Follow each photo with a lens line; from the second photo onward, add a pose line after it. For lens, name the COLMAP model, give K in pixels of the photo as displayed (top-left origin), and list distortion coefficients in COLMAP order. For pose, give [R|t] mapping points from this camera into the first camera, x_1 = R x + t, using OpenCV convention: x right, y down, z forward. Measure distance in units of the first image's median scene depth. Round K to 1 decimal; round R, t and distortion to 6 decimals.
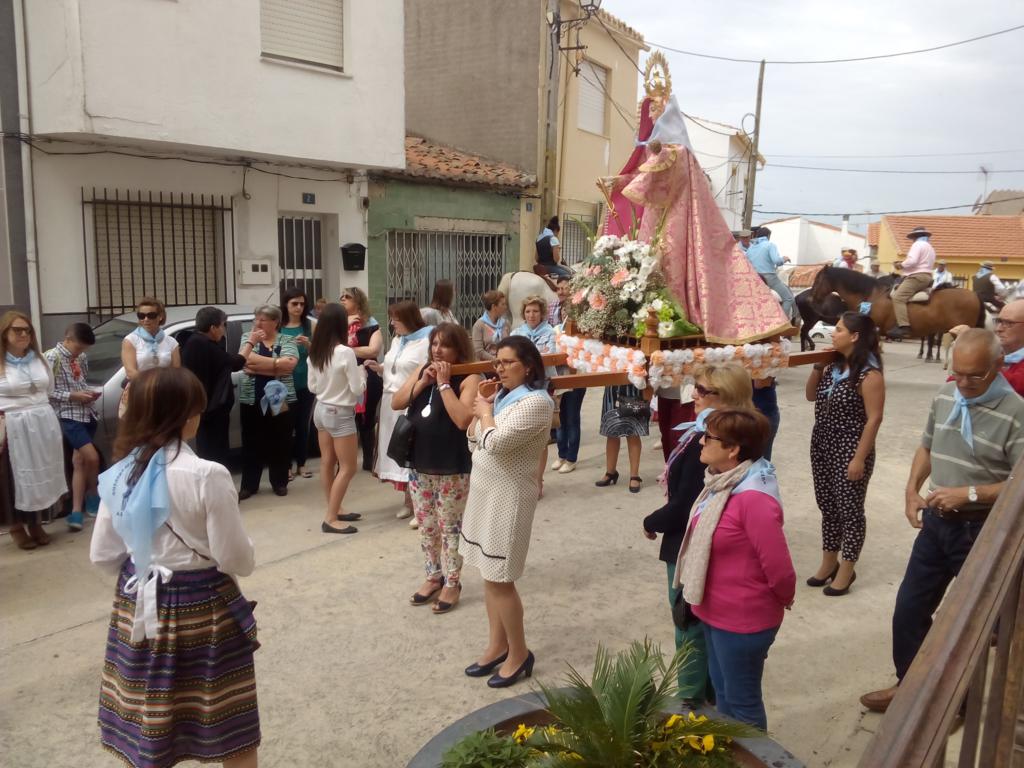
lens RADIAL K [[833.6, 0, 522.8], [0, 833.6, 396.6], [0, 0, 1]] dist [0.069197, -0.126406]
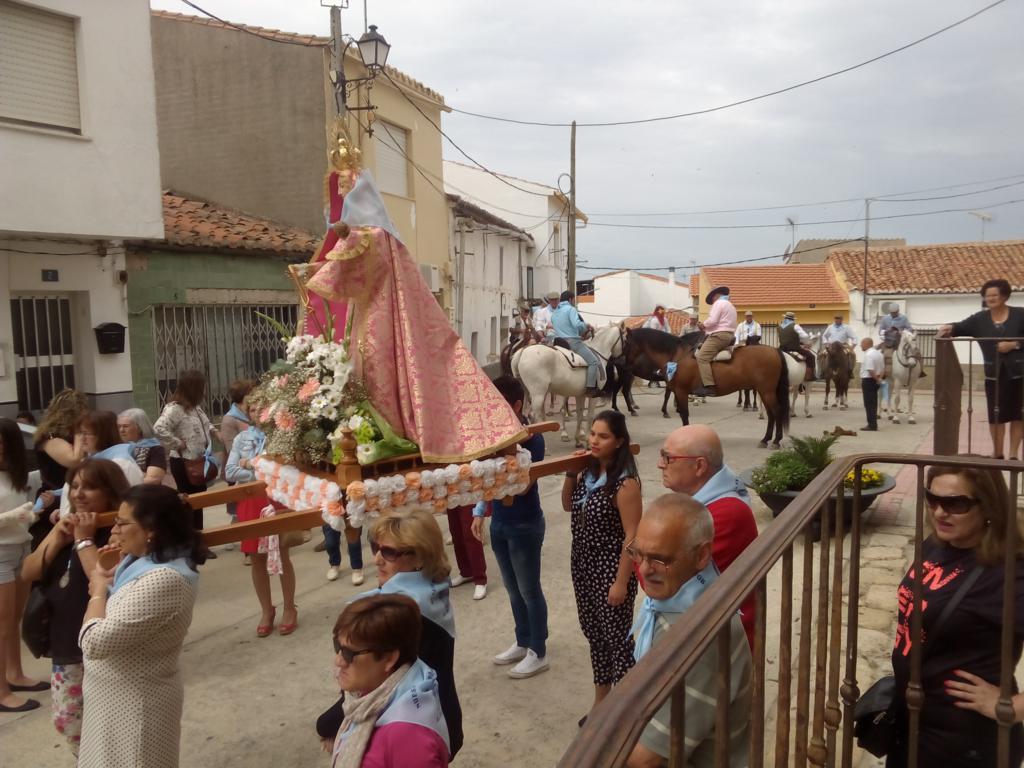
lens RADIAL K [[833.6, 0, 519.5], [0, 833.6, 404.9], [0, 0, 1]] dist [0.069197, -0.126406]
pose [[0.984341, -0.053389, 0.167995, 0.076746], [0.062149, 0.996945, -0.047318, -0.033286], [-0.164955, 0.057018, 0.984652, 0.075301]]
